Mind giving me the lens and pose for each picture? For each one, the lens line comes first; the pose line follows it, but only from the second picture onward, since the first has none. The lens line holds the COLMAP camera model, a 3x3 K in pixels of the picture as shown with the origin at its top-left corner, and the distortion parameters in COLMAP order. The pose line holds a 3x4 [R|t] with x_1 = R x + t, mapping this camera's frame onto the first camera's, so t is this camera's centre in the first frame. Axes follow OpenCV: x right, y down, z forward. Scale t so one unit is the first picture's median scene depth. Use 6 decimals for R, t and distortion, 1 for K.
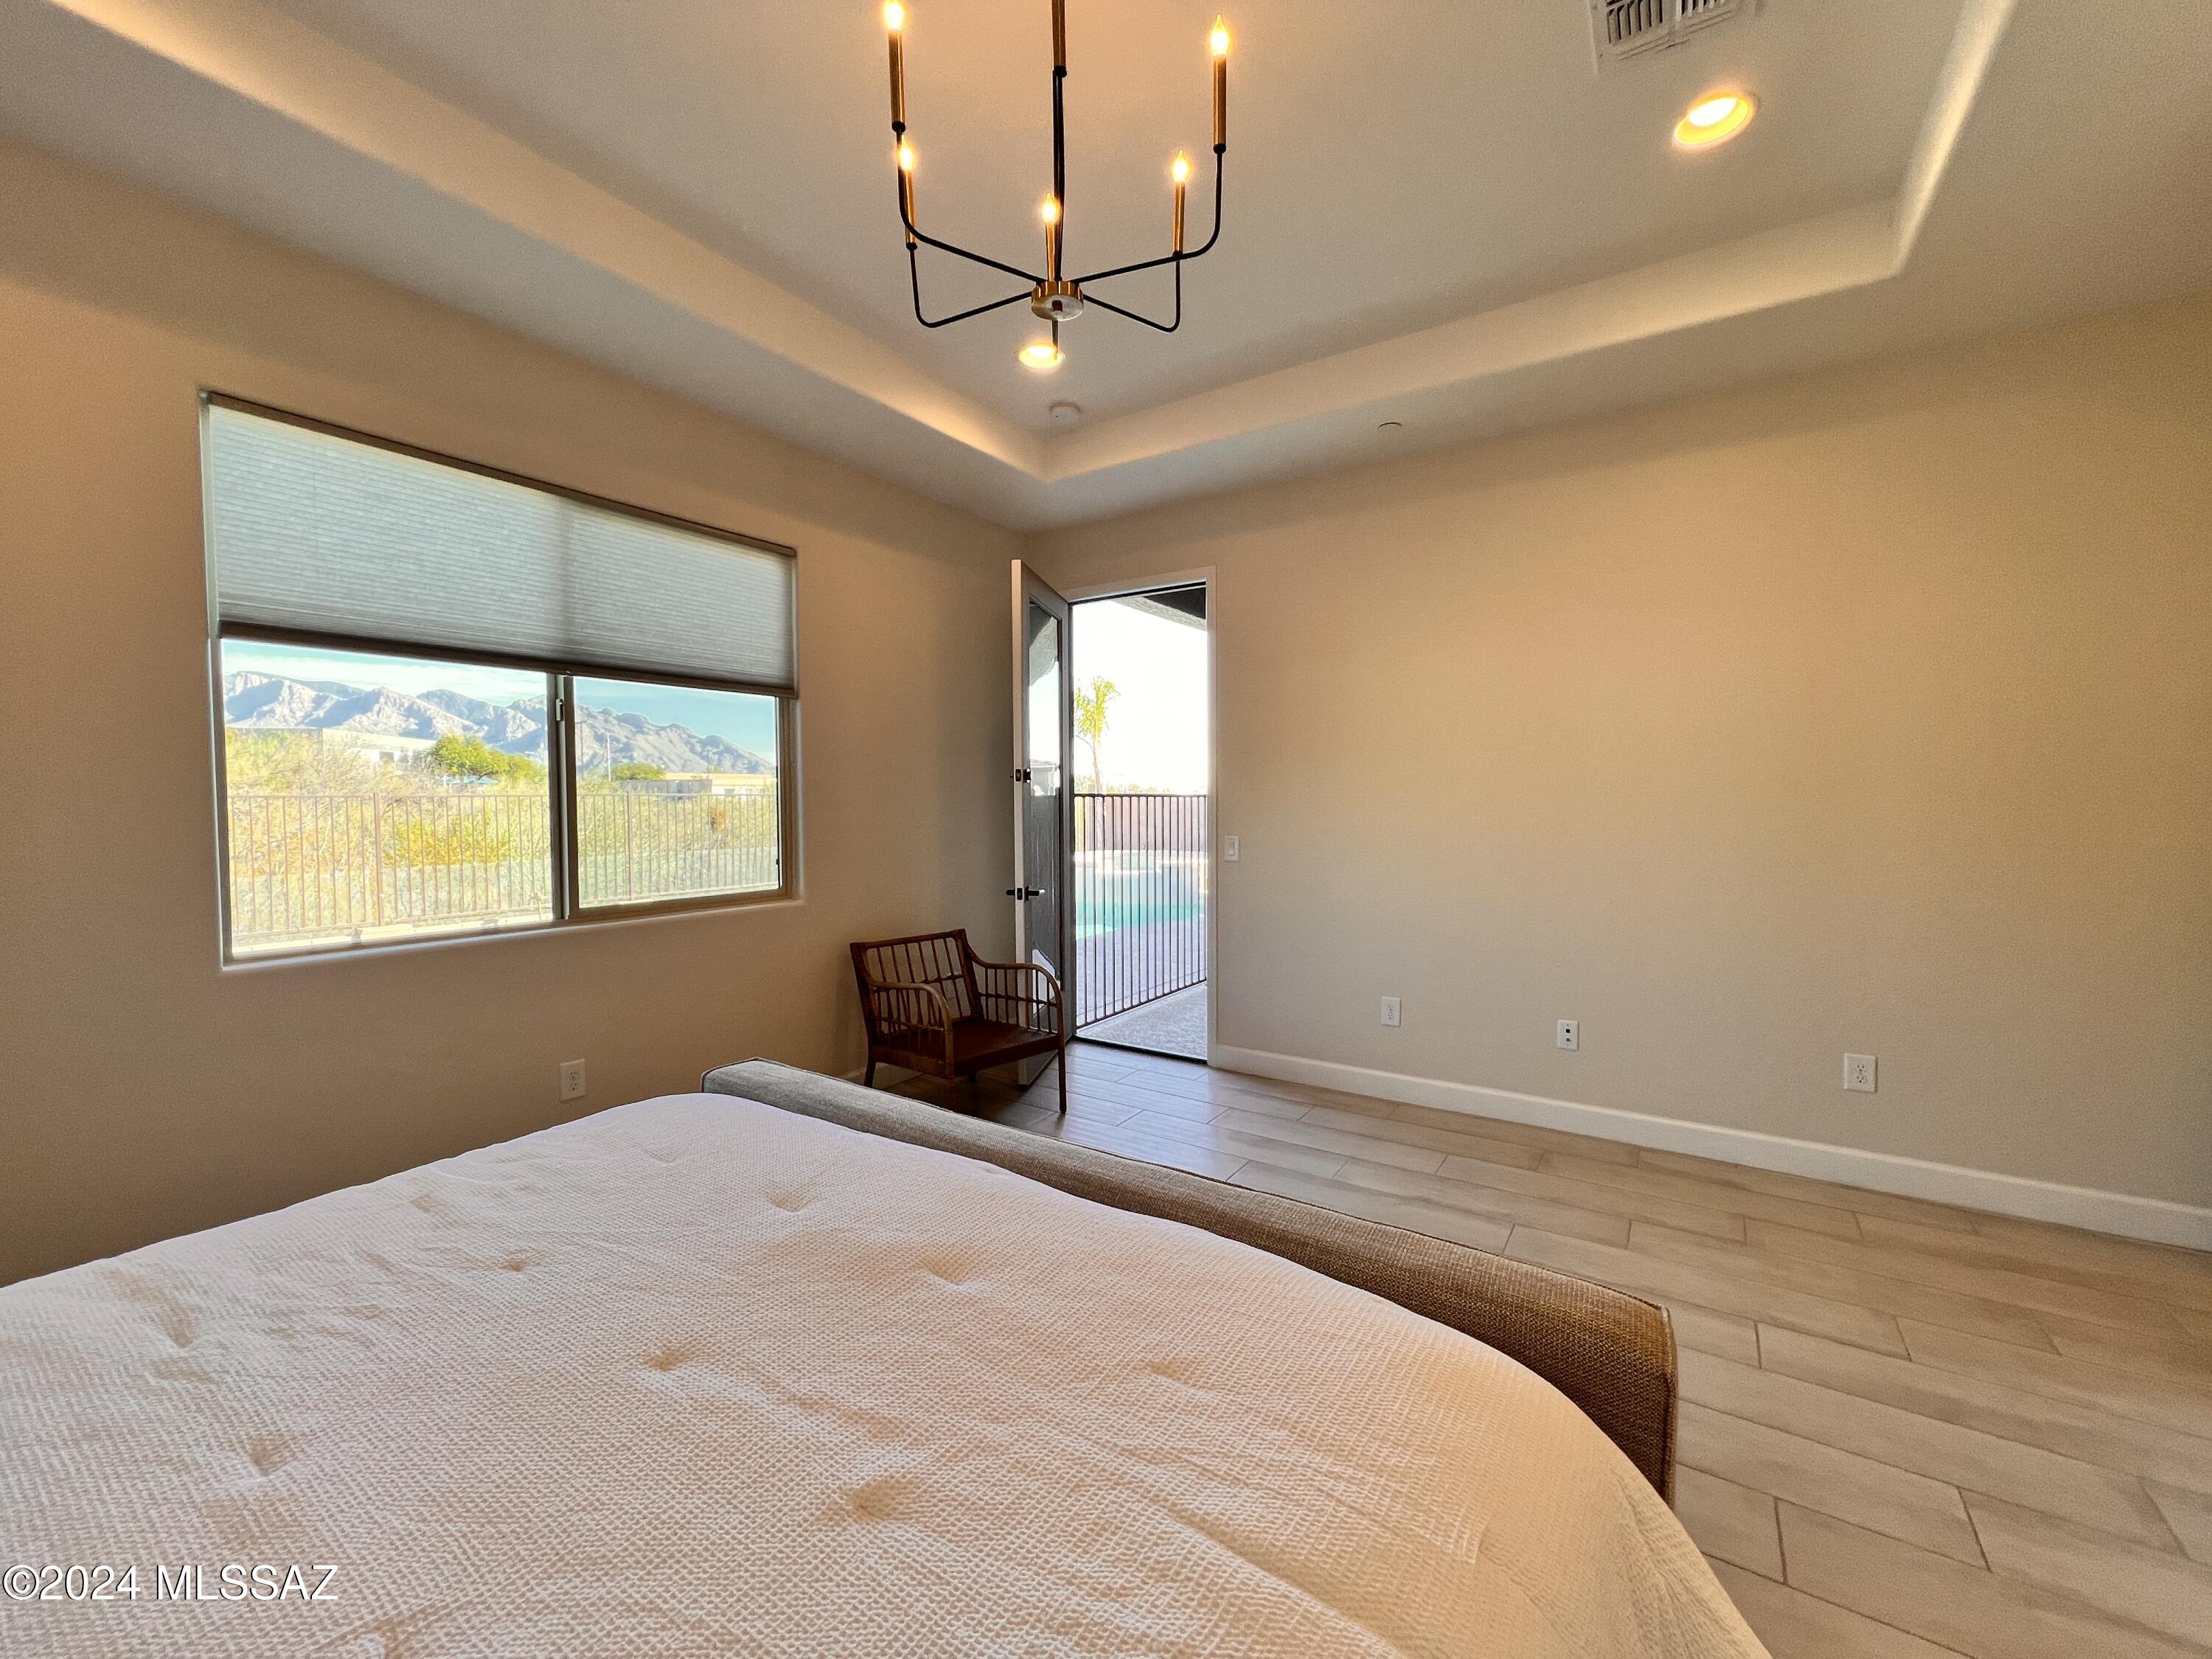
lens RADIAL K [[887.7, 0, 1103.2], [0, 887.7, 826.8], [0, 0, 1]] dist [-0.000995, 0.000516]
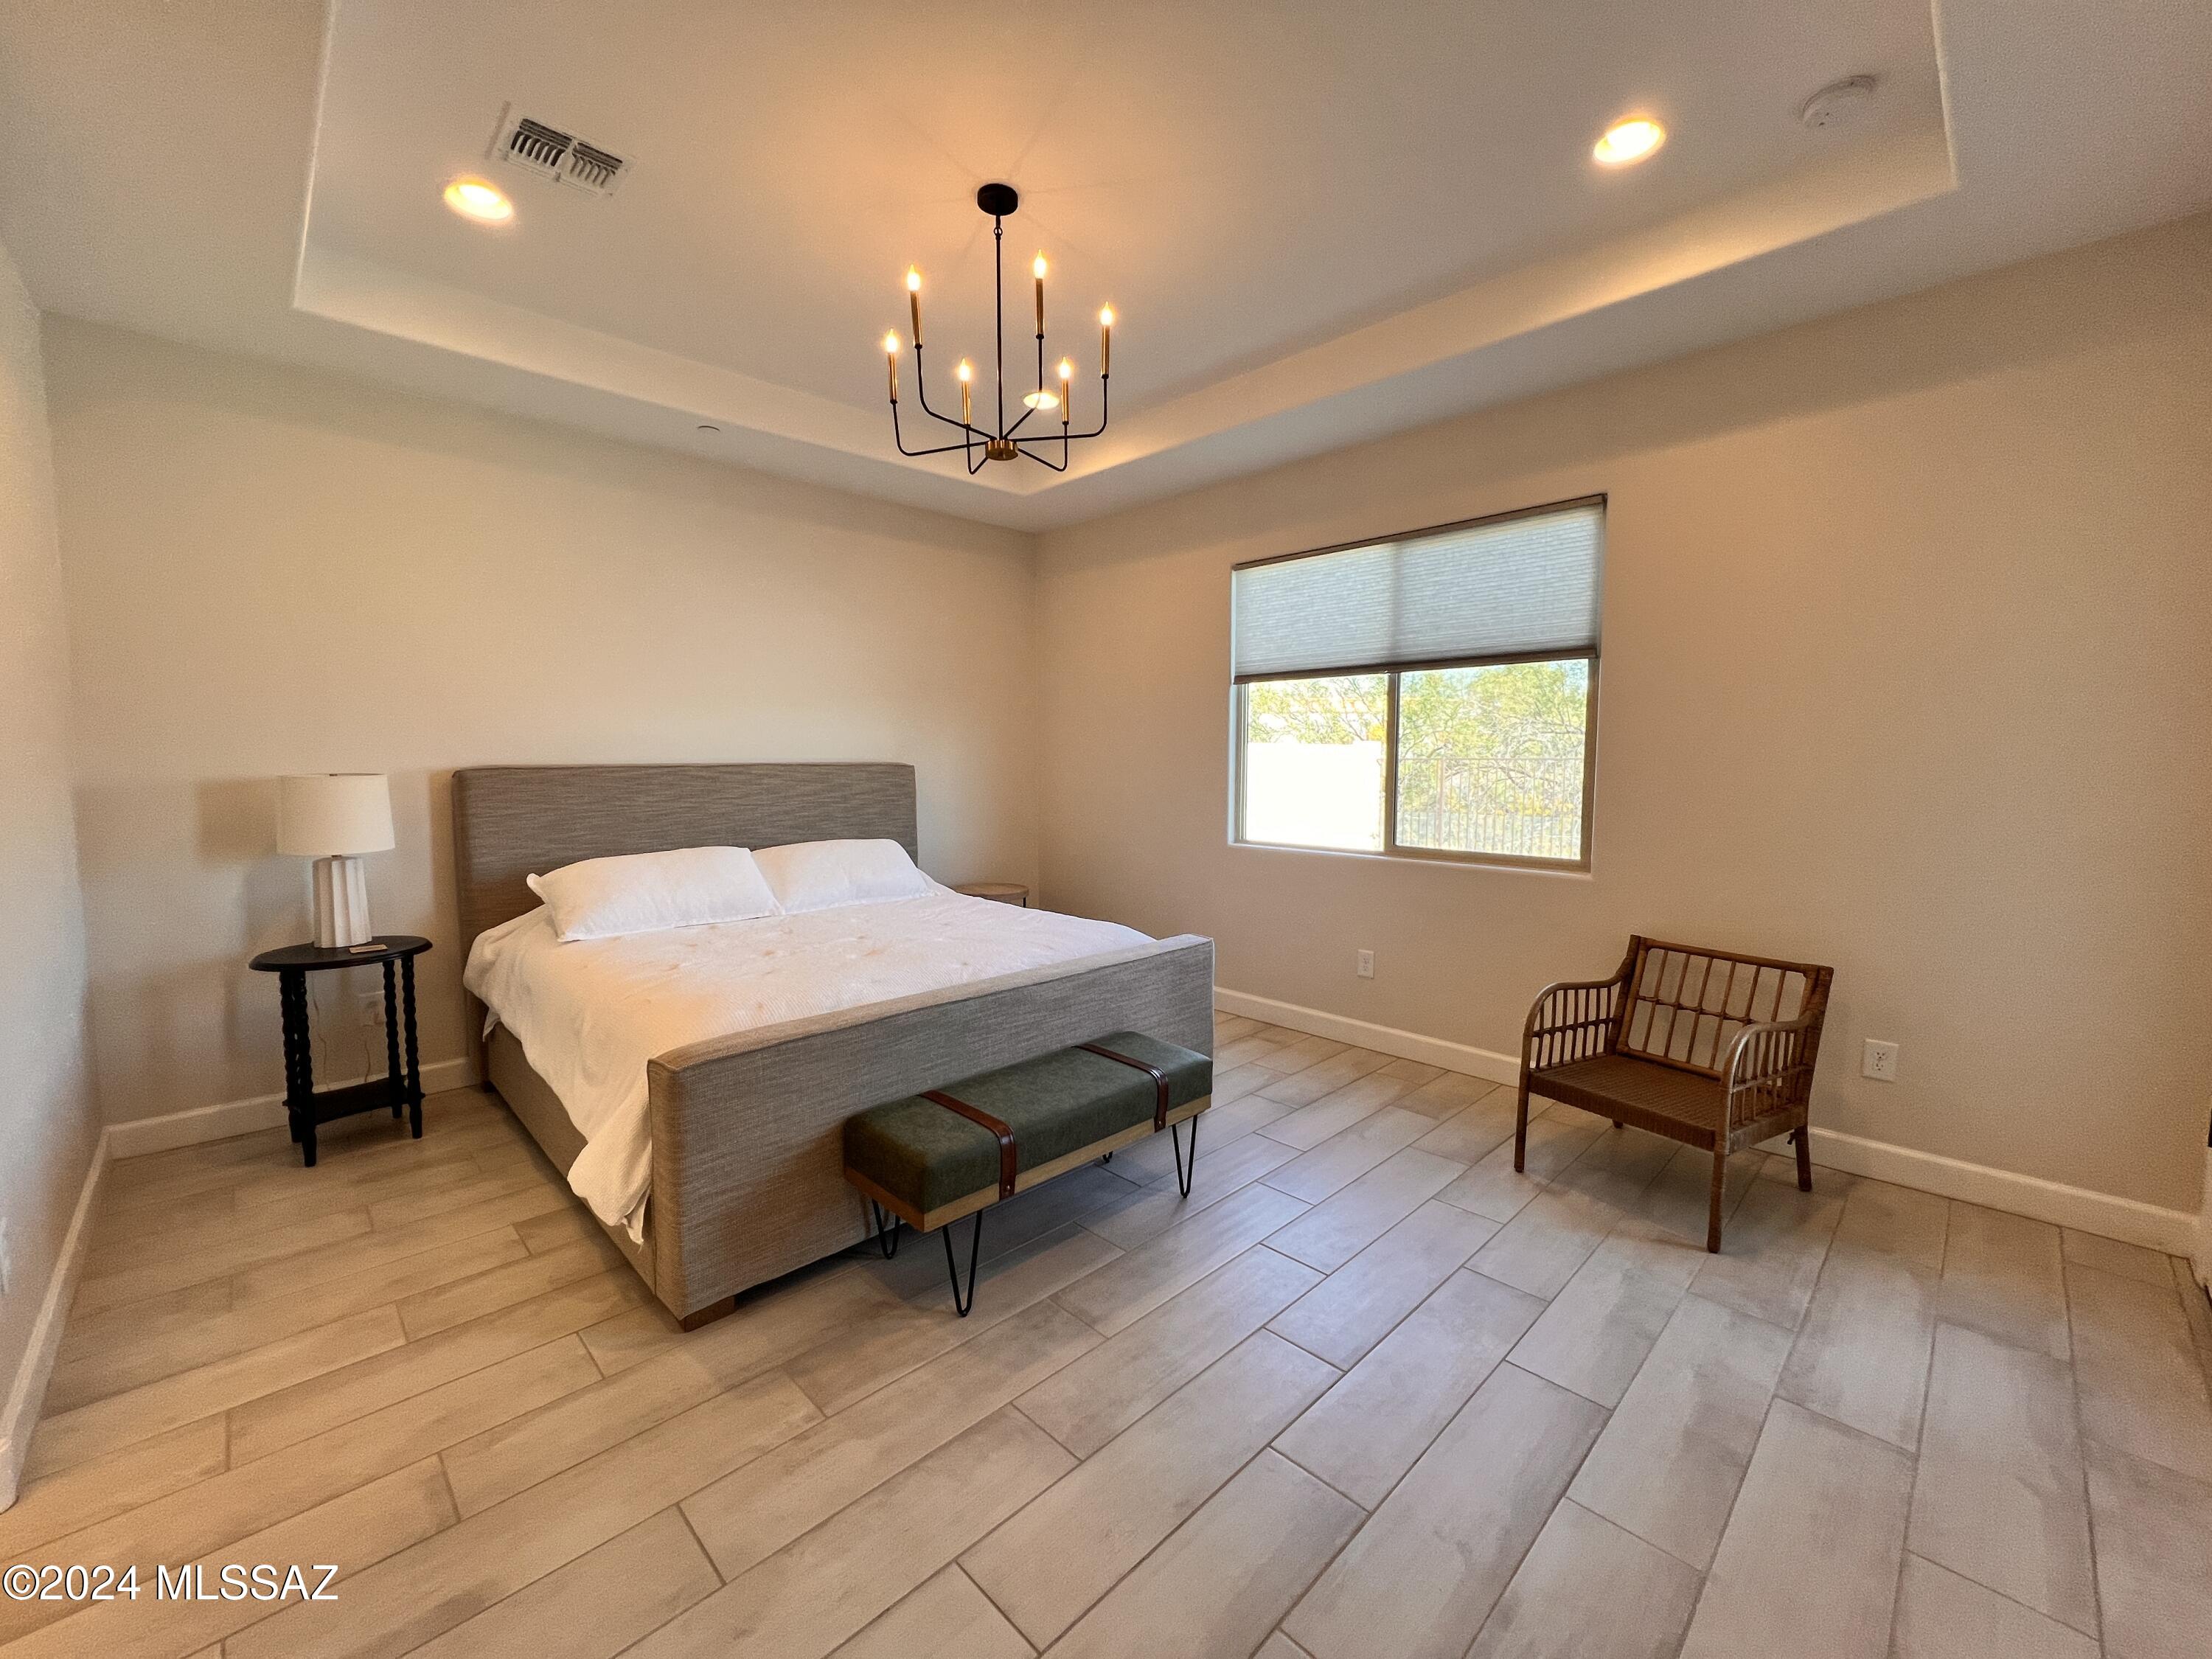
lens RADIAL K [[887.1, 0, 1100.6], [0, 887.1, 825.7], [0, 0, 1]] dist [-0.000434, 0.000587]
pose [[-0.208800, 0.081216, -0.974580, 0.690268], [-0.029000, 0.995593, 0.089180, -0.038276], [0.977528, 0.046883, -0.205525, 0.706300]]
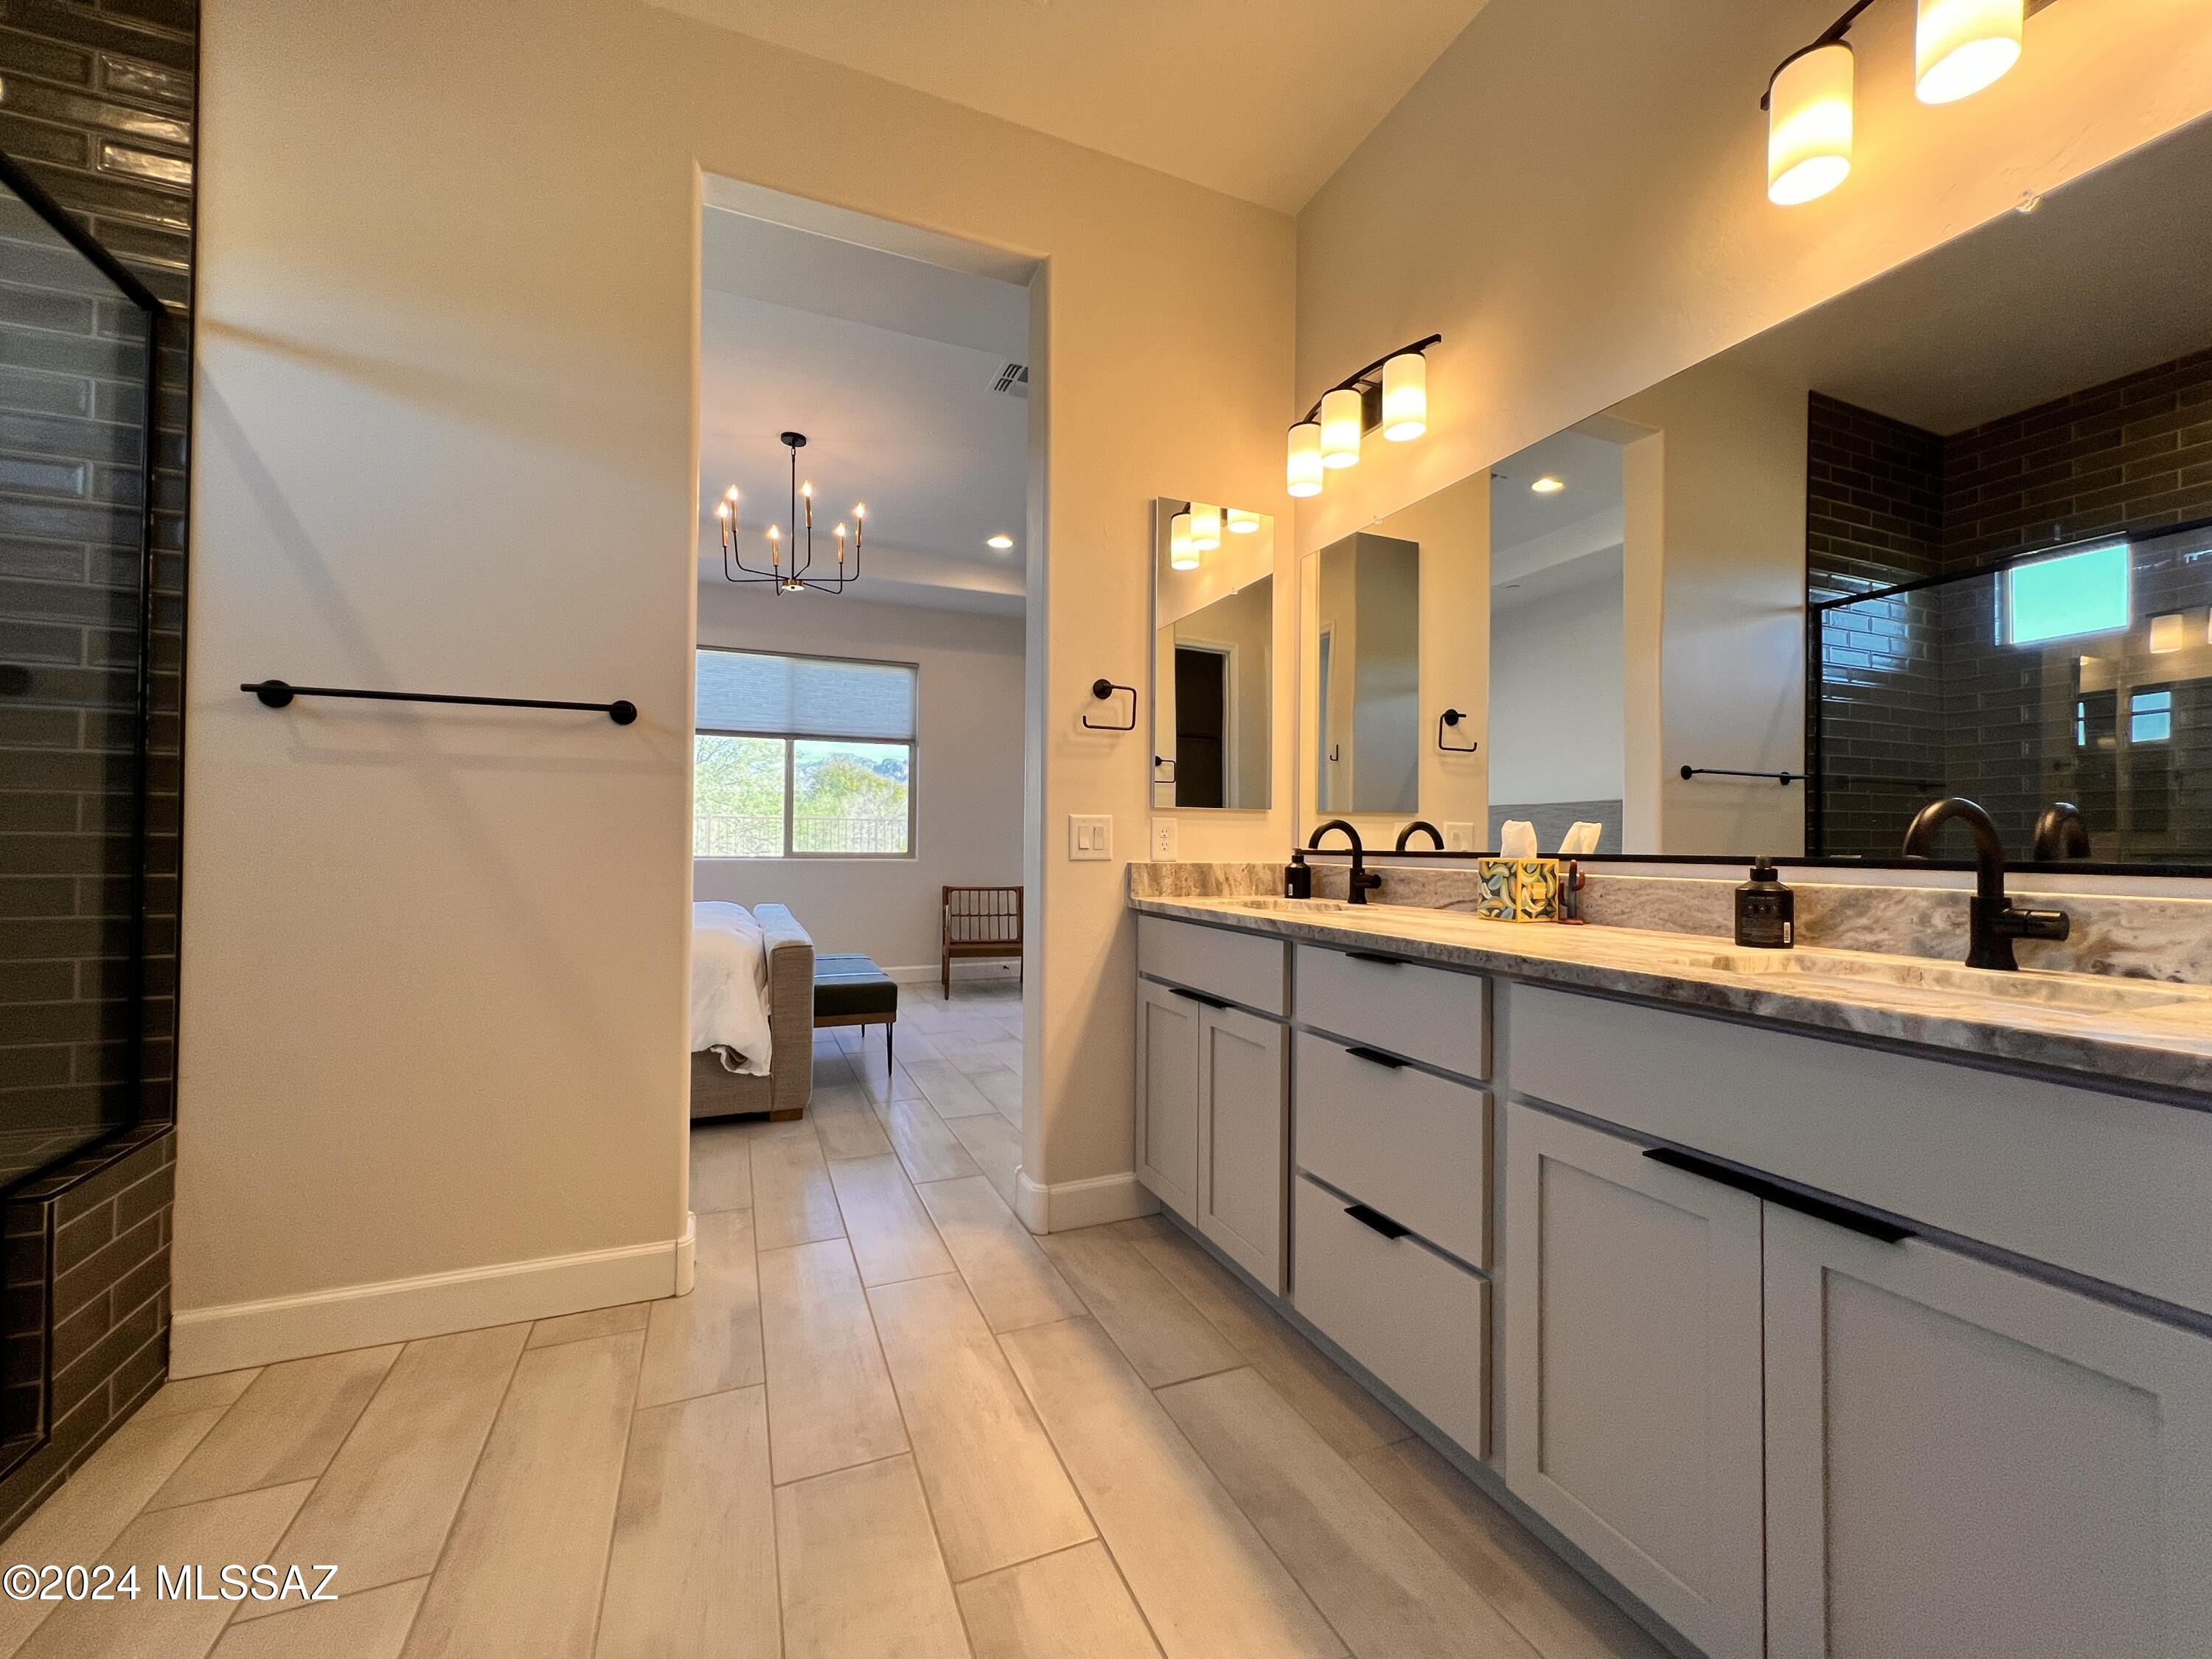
lens RADIAL K [[887.1, 0, 1100.6], [0, 887.1, 825.7], [0, 0, 1]] dist [-0.000434, 0.000587]
pose [[0.828678, 0.008622, -0.559660, 0.981965], [-0.034332, 0.998782, -0.035447, 0.068326], [0.558672, 0.048589, 0.827964, -0.271188]]
